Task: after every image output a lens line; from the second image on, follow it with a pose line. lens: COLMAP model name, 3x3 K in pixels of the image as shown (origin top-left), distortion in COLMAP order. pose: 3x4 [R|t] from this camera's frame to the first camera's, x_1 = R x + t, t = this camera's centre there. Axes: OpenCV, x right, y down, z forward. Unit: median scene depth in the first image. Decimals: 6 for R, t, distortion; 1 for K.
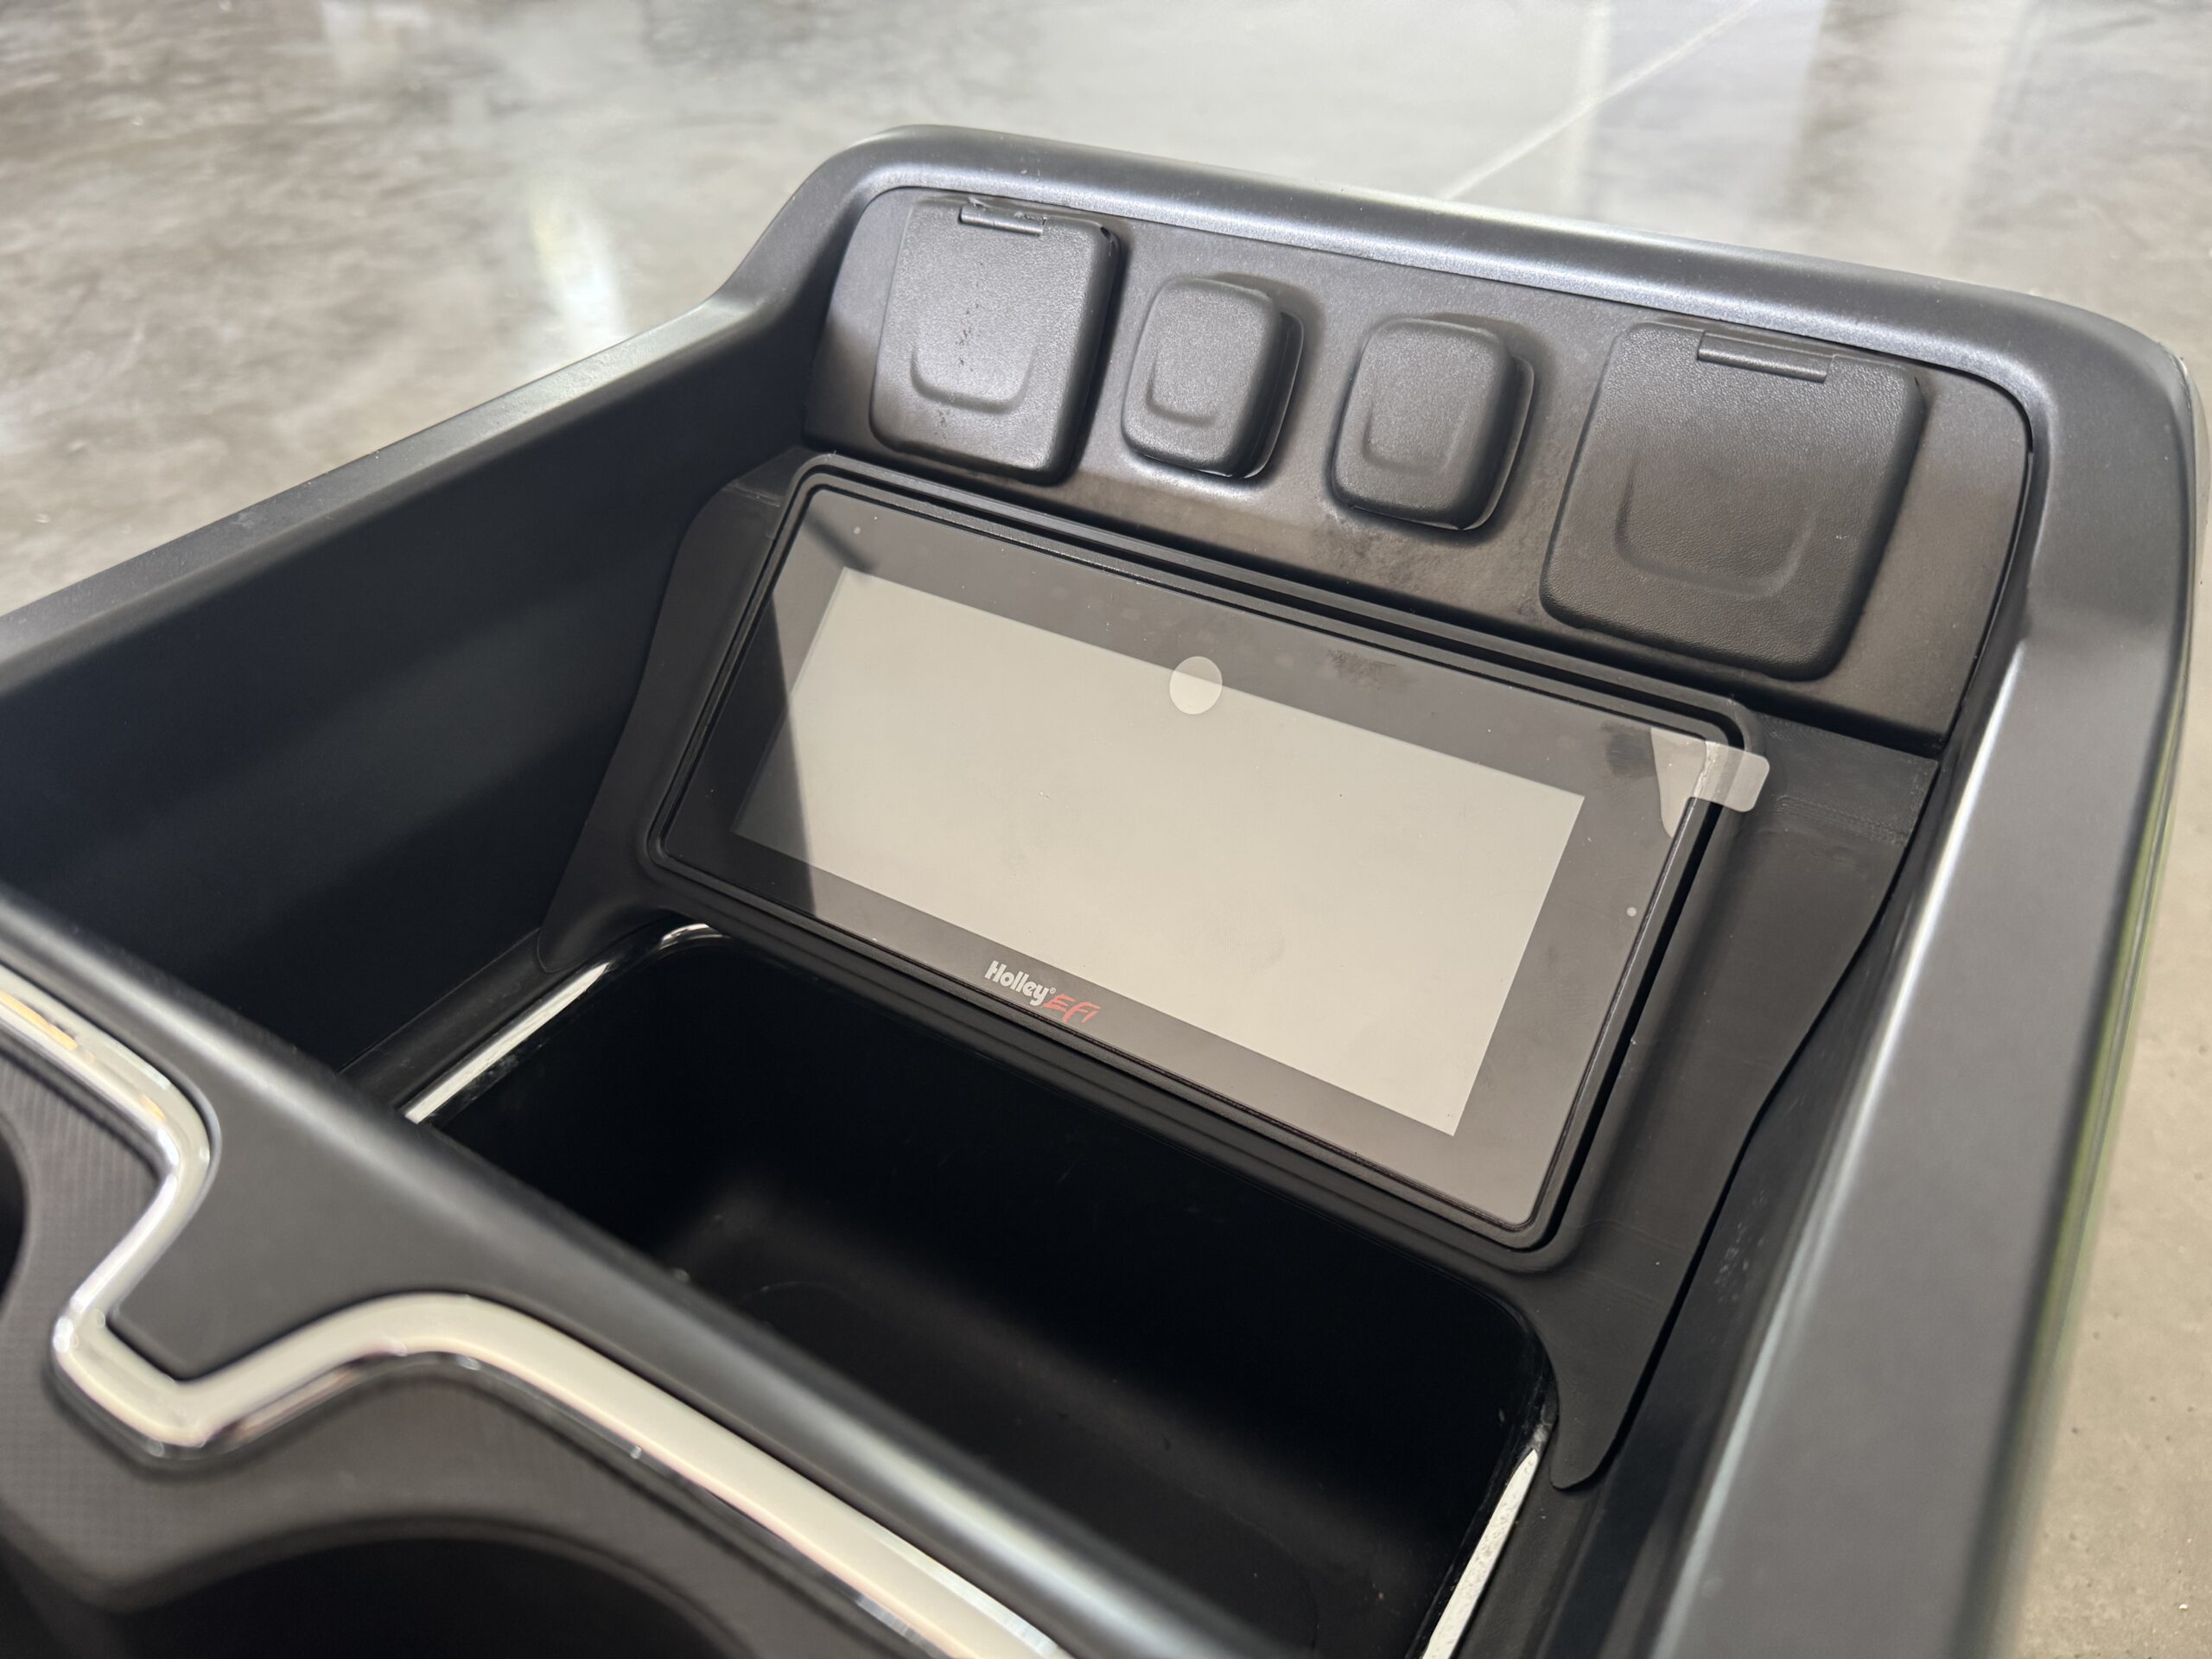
lens RADIAL K [[1618.3, 0, 1101.5], [0, 1618.3, 831.9], [0, 0, 1]] dist [-0.026605, -0.008235]
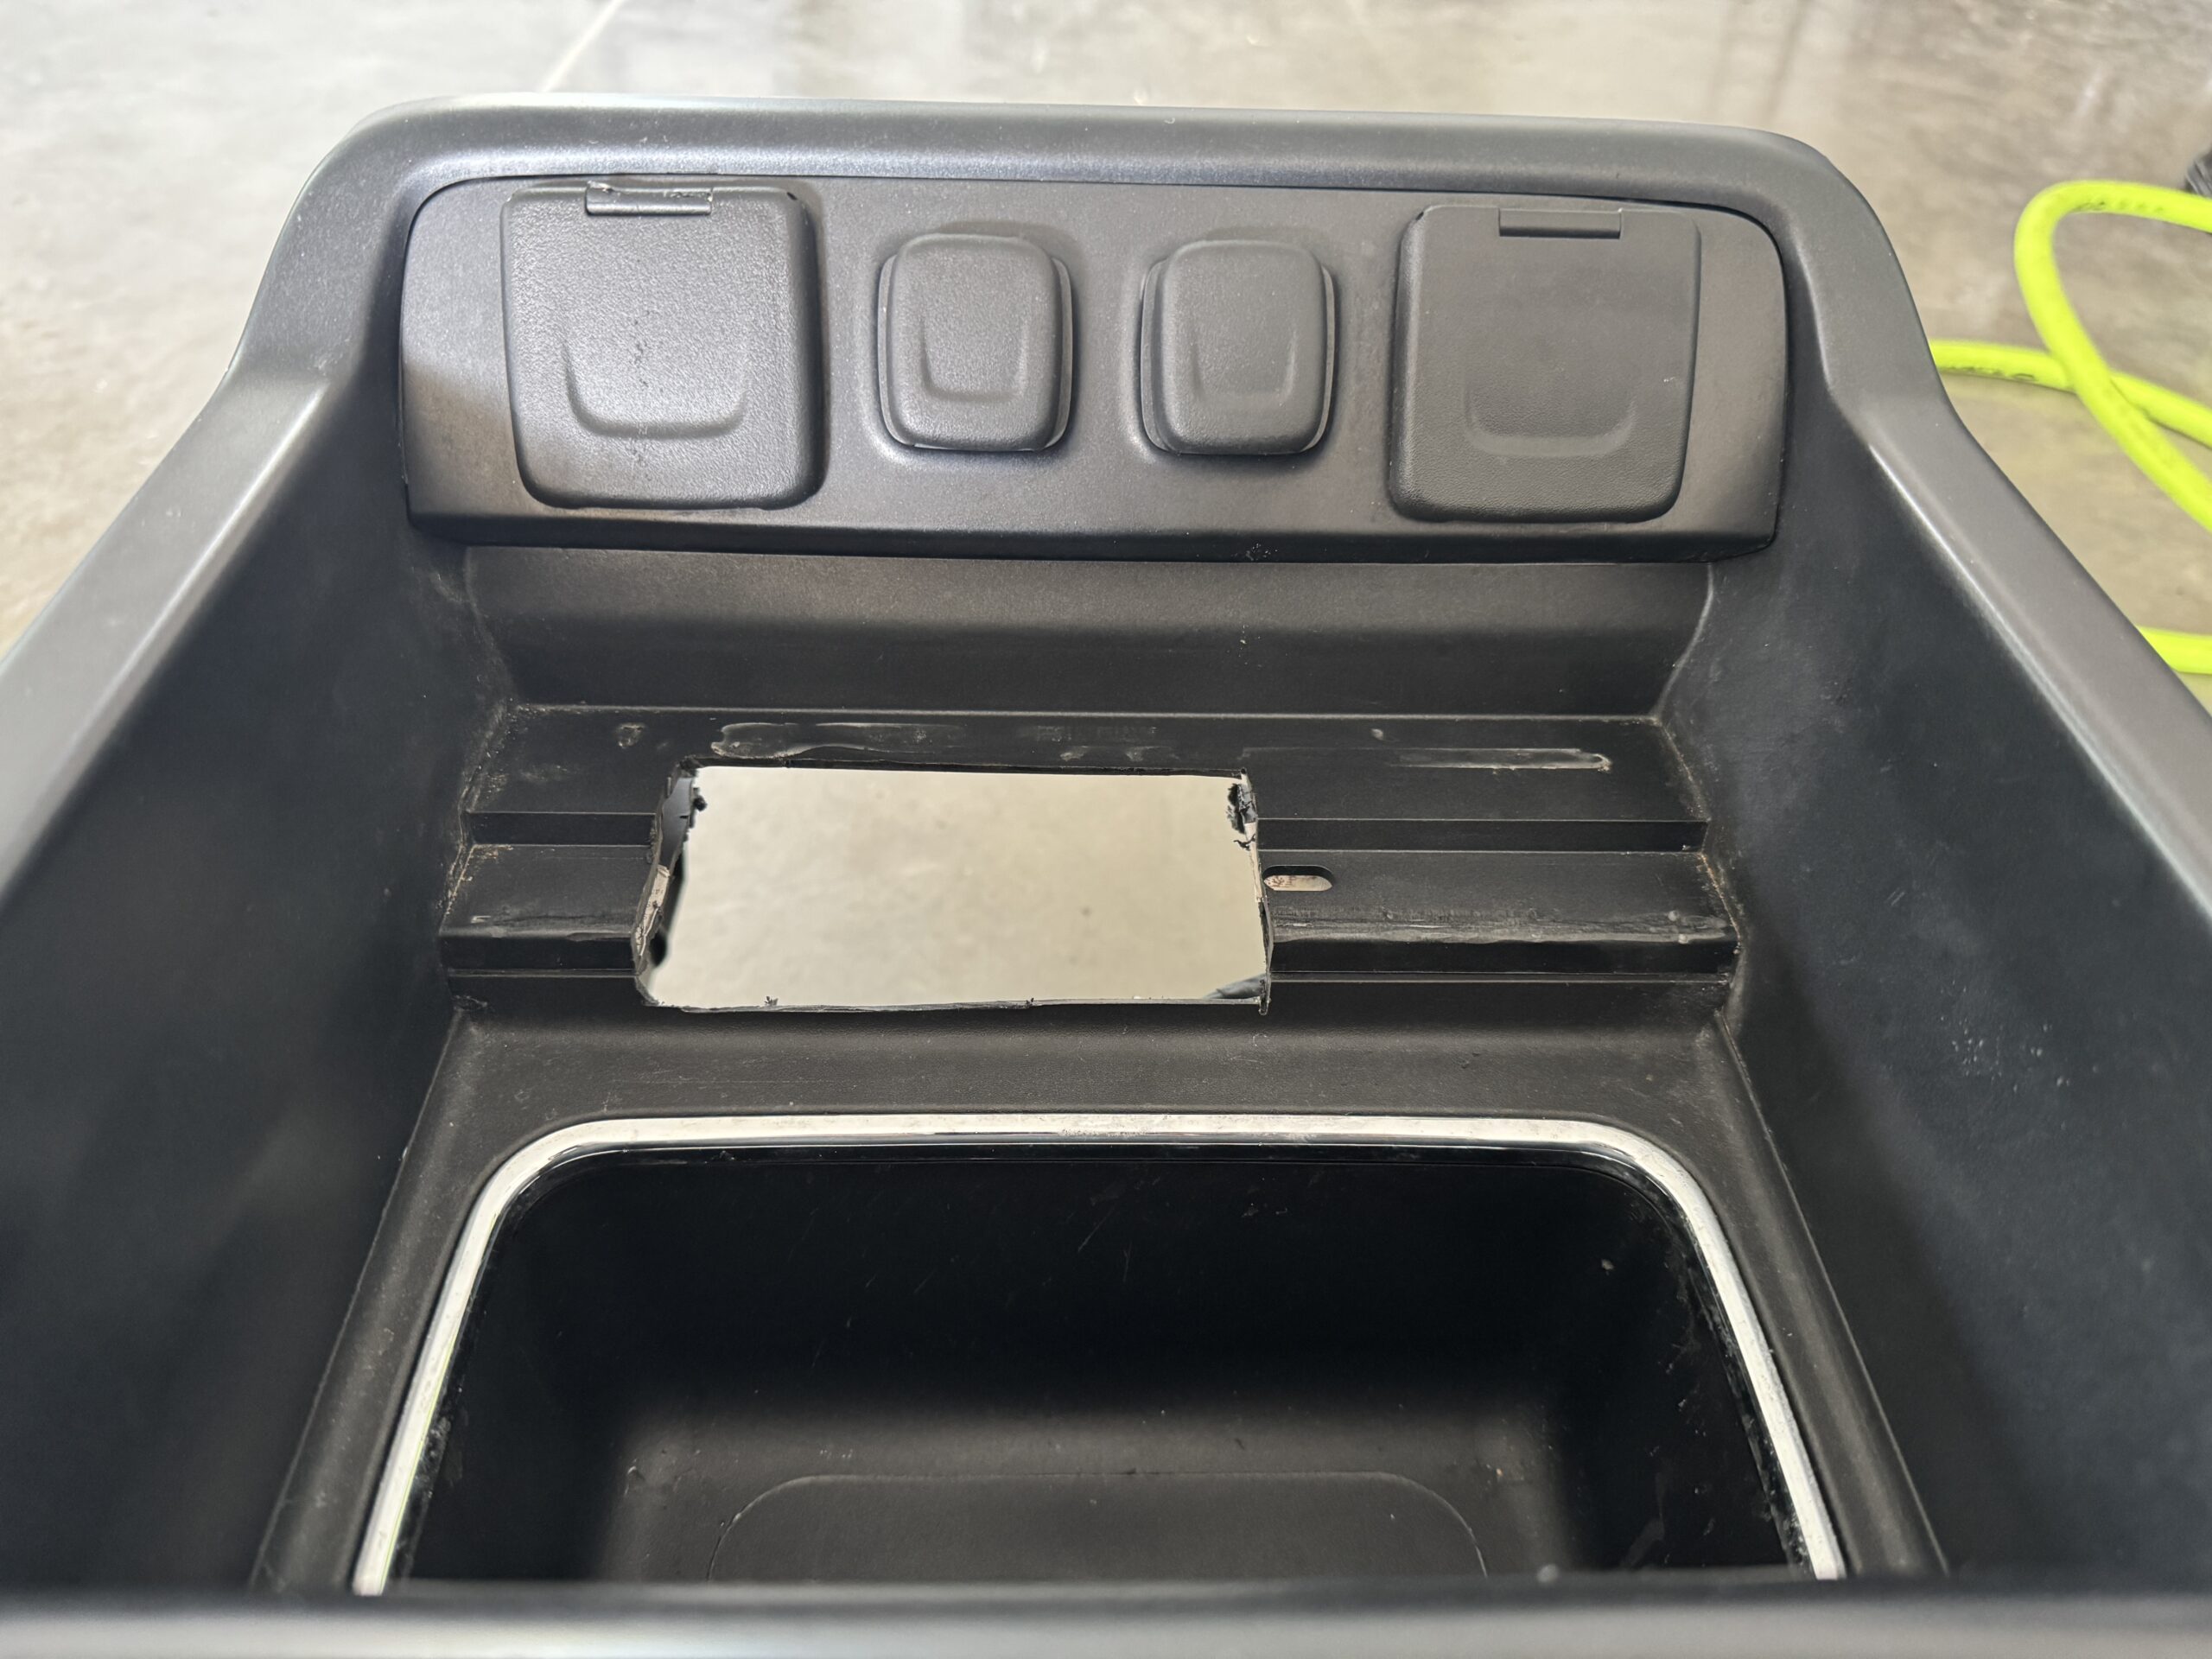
lens RADIAL K [[1643.2, 0, 1102.7], [0, 1643.2, 838.6], [0, 0, 1]] dist [-0.048649, 0.010977]
pose [[0.826991, -0.332386, 0.453438, -0.381674], [0.296315, 0.943095, 0.150896, -0.146901], [-0.477791, 0.009571, 0.878421, 0.194947]]
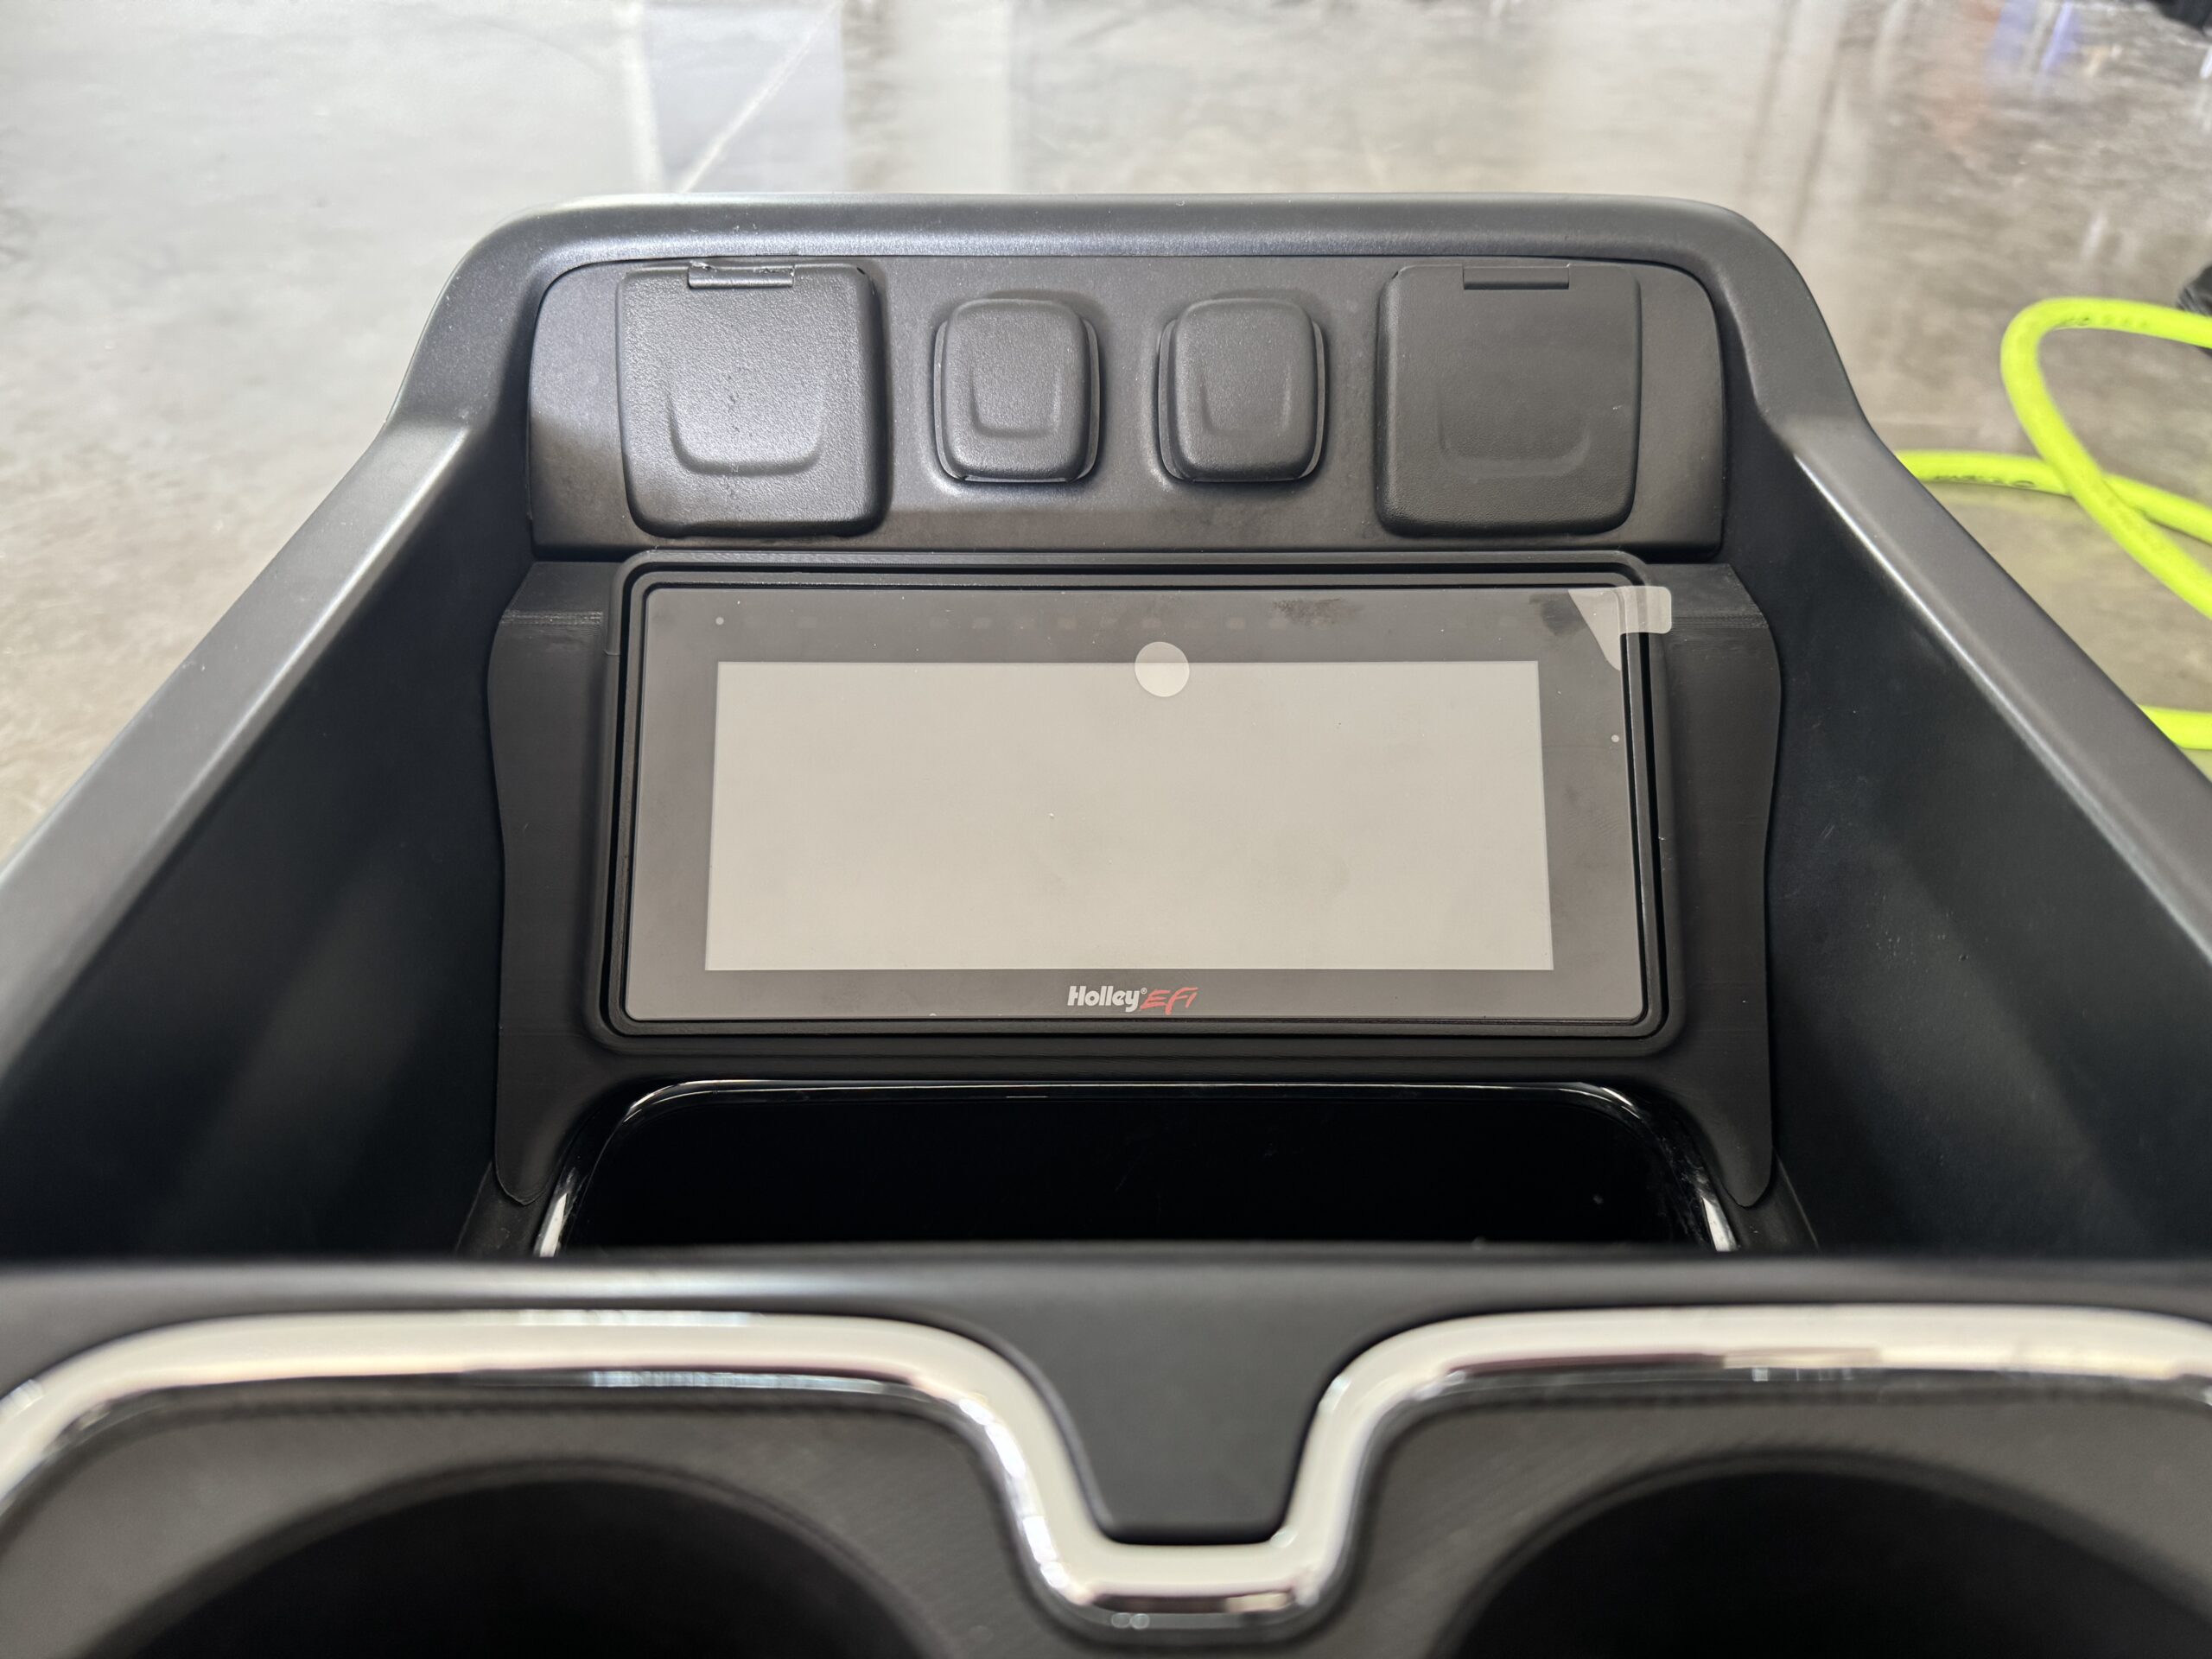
lens RADIAL K [[1618.3, 0, 1101.5], [0, 1618.3, 831.9], [0, 0, 1]] dist [-0.026605, -0.008235]
pose [[0.837882, -0.299585, 0.456292, -0.456915], [0.312494, 0.948654, 0.049023, -0.051310], [-0.447550, 0.101514, 0.888479, 0.093685]]
